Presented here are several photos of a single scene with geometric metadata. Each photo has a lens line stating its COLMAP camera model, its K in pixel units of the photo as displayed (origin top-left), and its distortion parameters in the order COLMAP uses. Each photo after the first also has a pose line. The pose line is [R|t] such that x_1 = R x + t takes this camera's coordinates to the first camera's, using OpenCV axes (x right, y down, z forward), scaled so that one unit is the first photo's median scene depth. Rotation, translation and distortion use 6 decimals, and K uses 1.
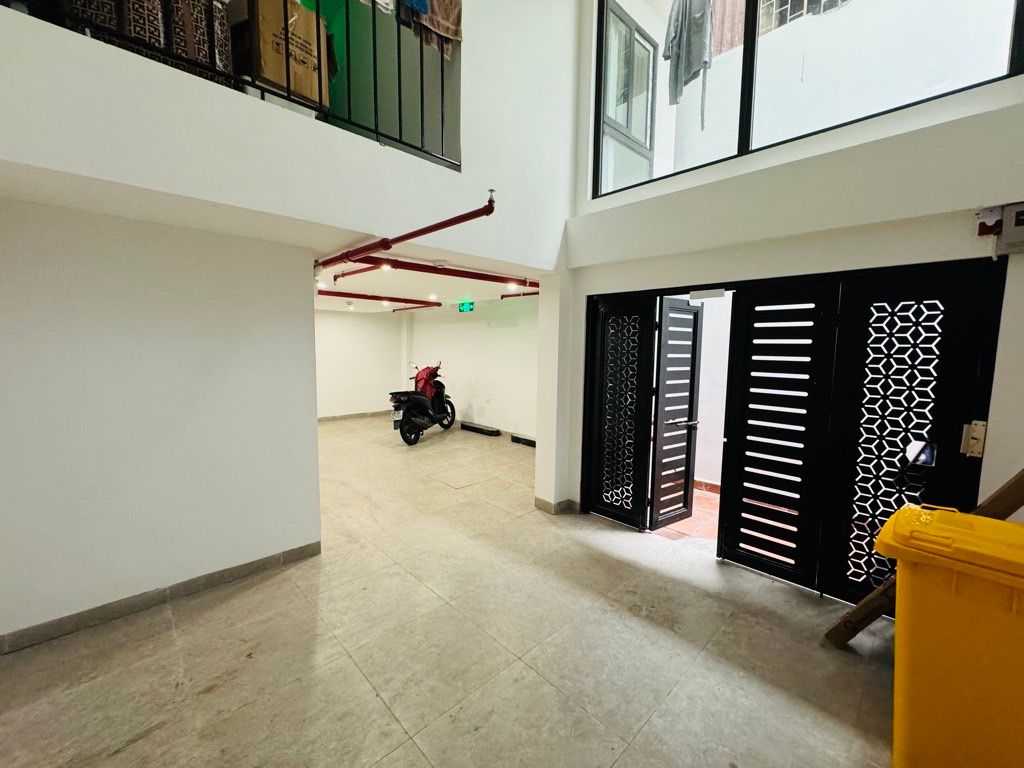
lens RADIAL K [[408.2, 0, 511.8], [0, 408.2, 383.1], [0, 0, 1]] dist [-0.000154, 0.000684]
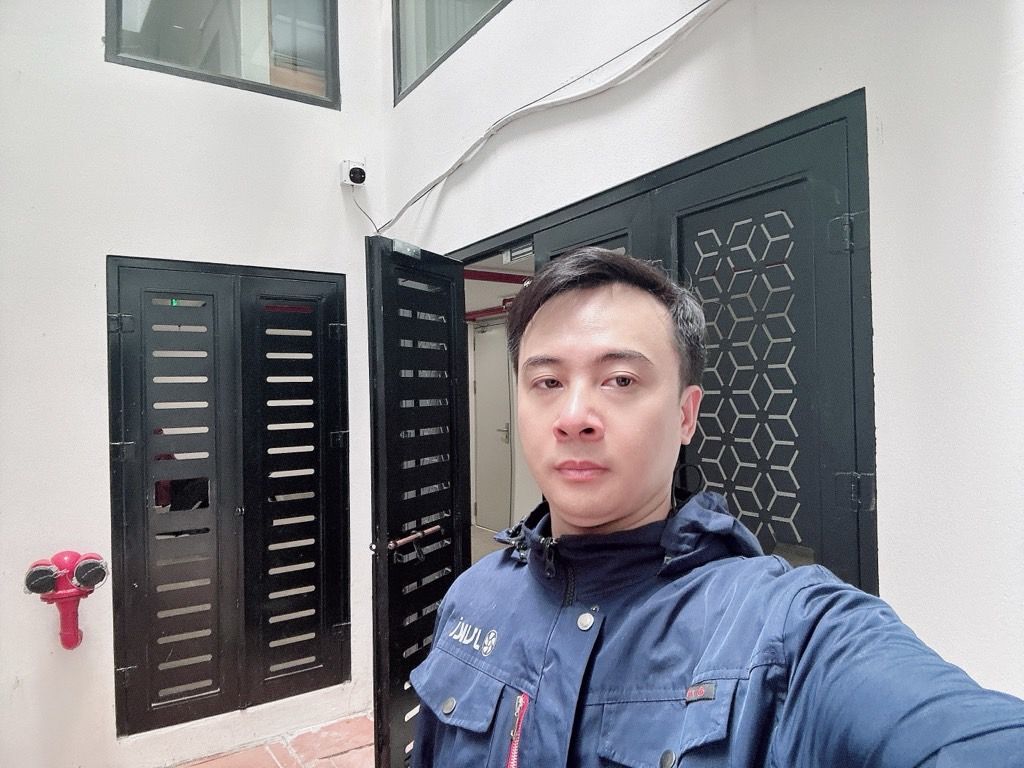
lens RADIAL K [[684.7, 0, 512.0], [0, 684.7, 384.5], [0, 0, 1]] dist [0.000814, 0.000090]
pose [[0.981565, -0.029936, -0.188767, 0.862804], [0.009694, 0.994184, -0.107255, 0.053633], [0.190880, 0.103448, 0.976147, 0.251901]]
